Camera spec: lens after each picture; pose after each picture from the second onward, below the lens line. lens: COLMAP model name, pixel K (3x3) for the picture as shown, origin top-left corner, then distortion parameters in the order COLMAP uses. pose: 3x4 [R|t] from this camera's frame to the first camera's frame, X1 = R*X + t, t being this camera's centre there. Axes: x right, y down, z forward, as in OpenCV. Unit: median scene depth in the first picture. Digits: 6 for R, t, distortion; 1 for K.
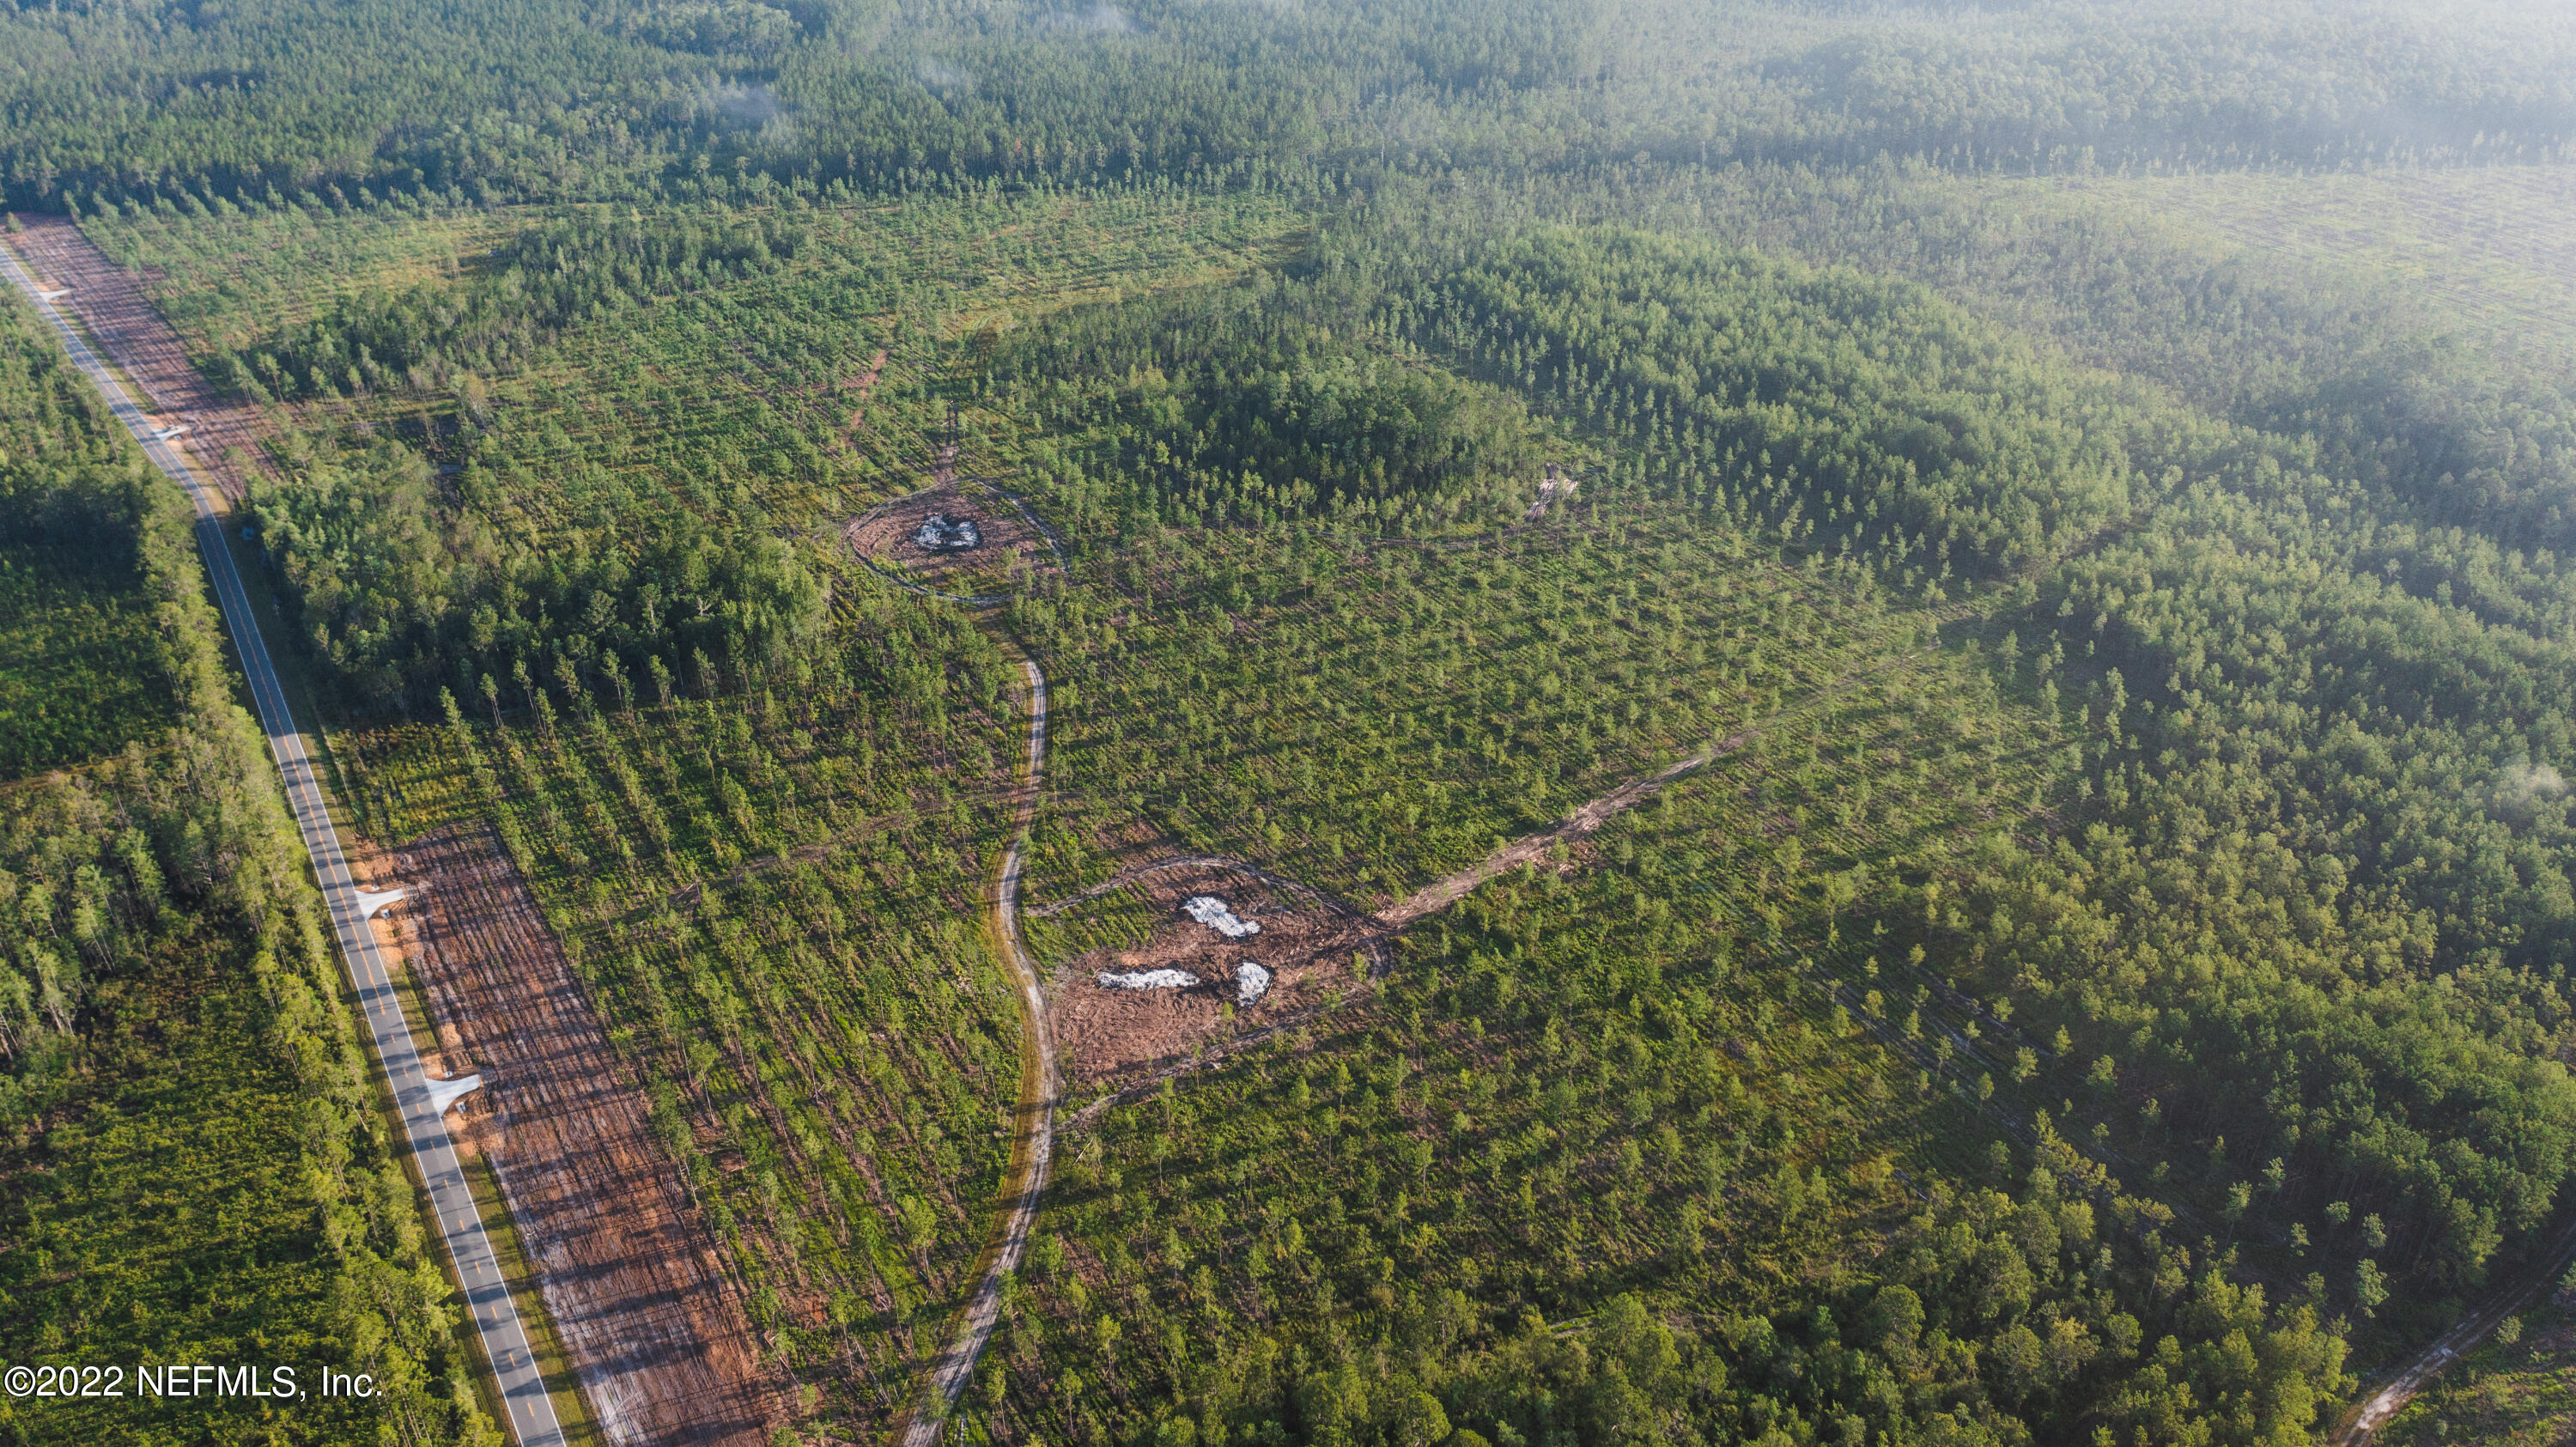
lens RADIAL K [[2072.3, 0, 1288.0], [0, 2072.3, 723.5], [0, 0, 1]] dist [-0.013621, 0.005356]
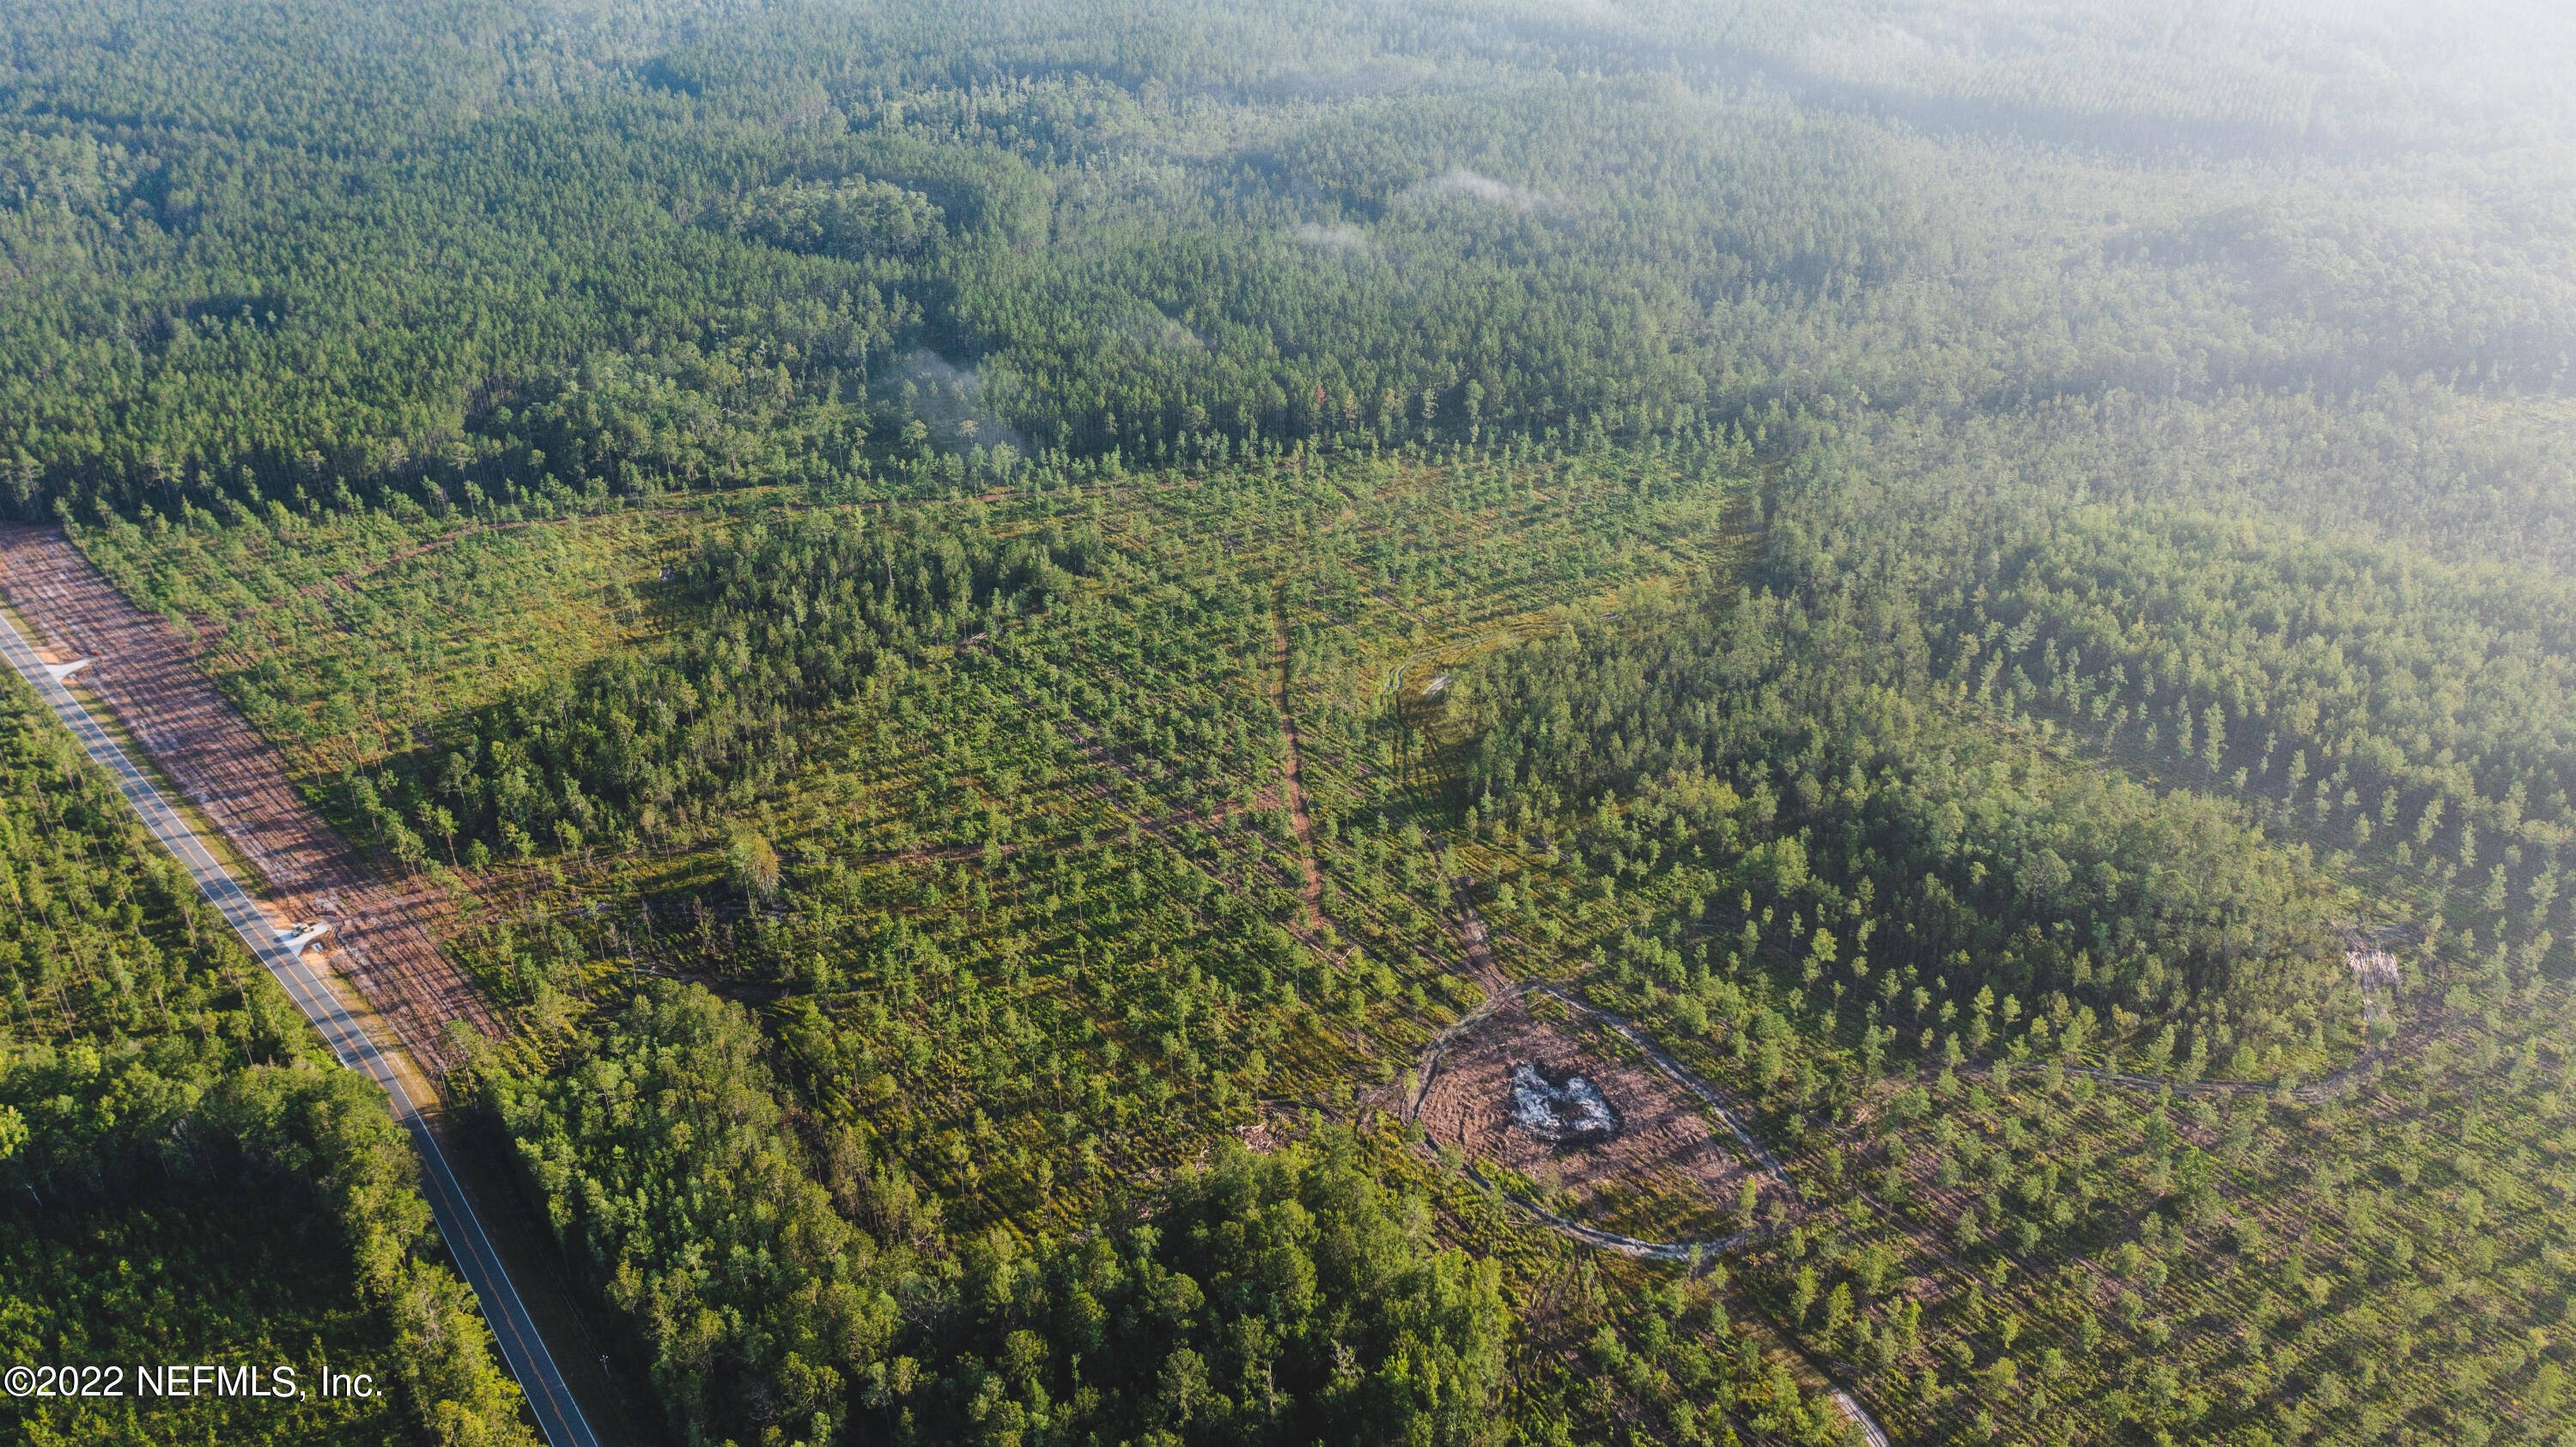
lens RADIAL K [[2072.3, 0, 1288.0], [0, 2072.3, 723.5], [0, 0, 1]] dist [-0.013621, 0.005356]
pose [[0.997006, -0.037275, 0.067745, -0.281894], [0.038931, 0.998970, -0.023299, -0.194895], [-0.066807, 0.025867, 0.997431, 0.323569]]
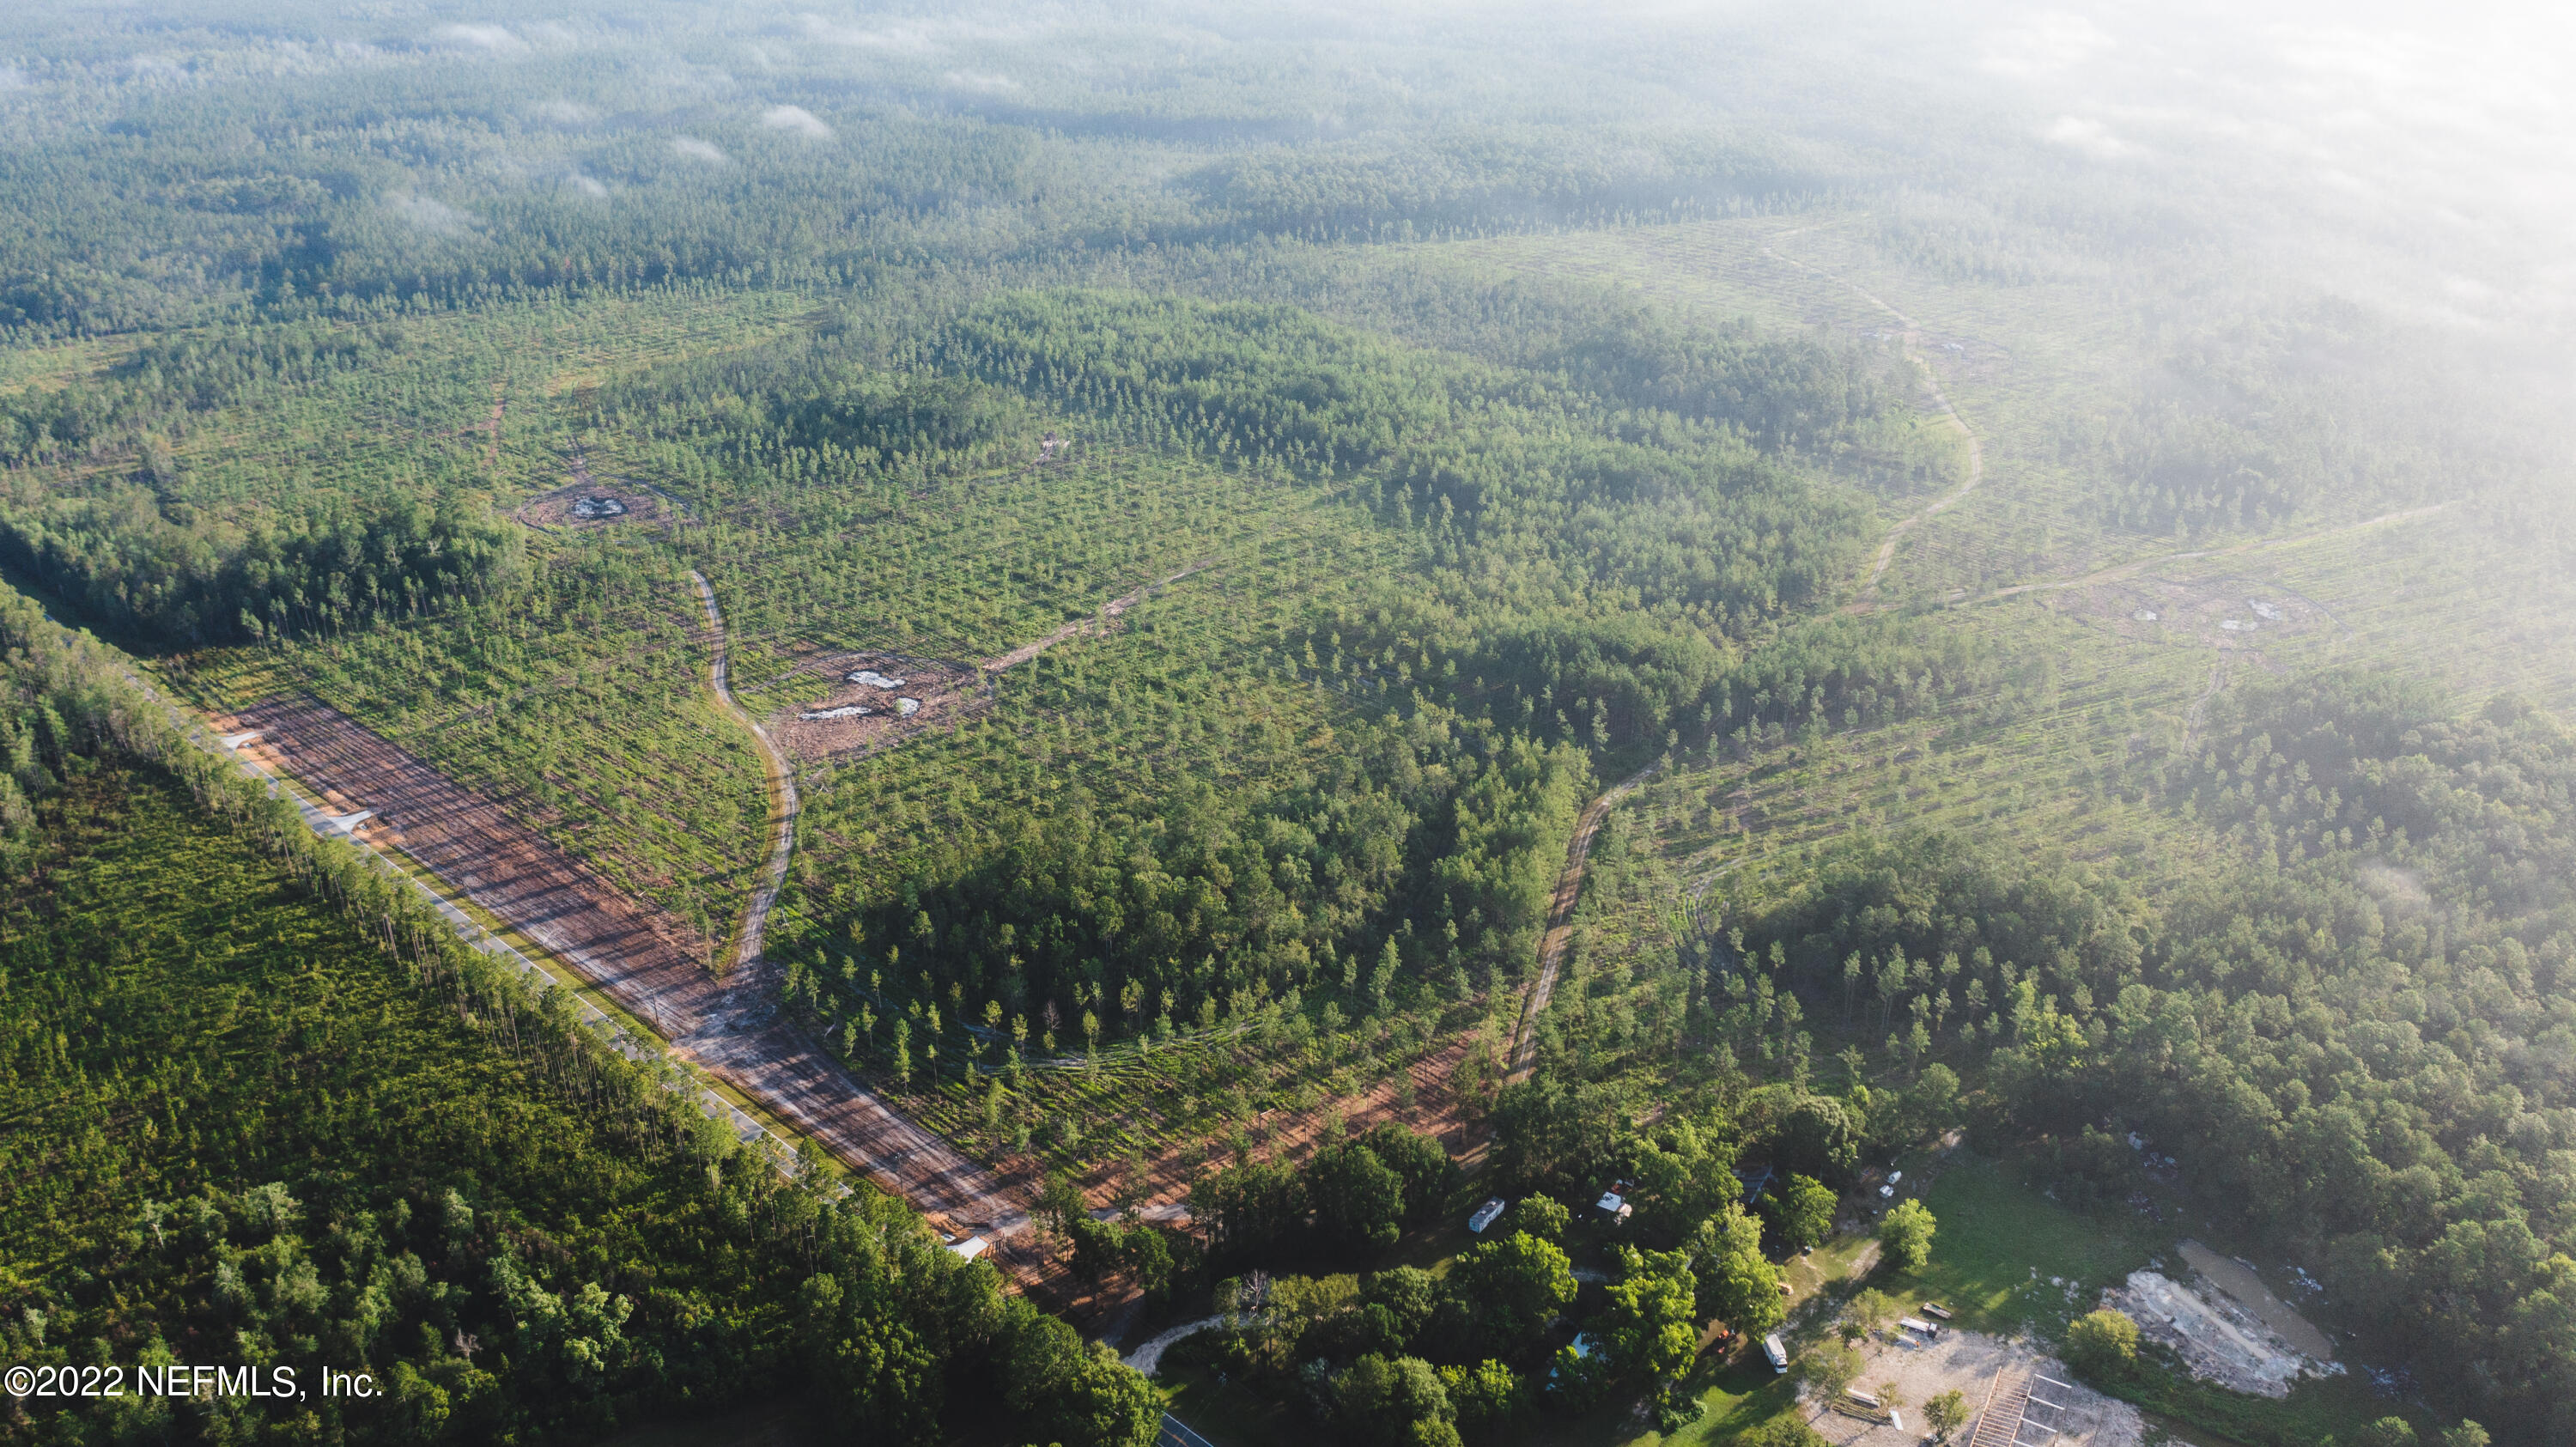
lens RADIAL K [[2072.3, 0, 1288.0], [0, 2072.3, 723.5], [0, 0, 1]] dist [-0.013621, 0.005356]
pose [[0.960301, -0.109489, 0.256582, -0.092864], [0.134476, 0.987527, -0.081900, 0.199206], [-0.244414, 0.113153, 0.963046, -0.328390]]
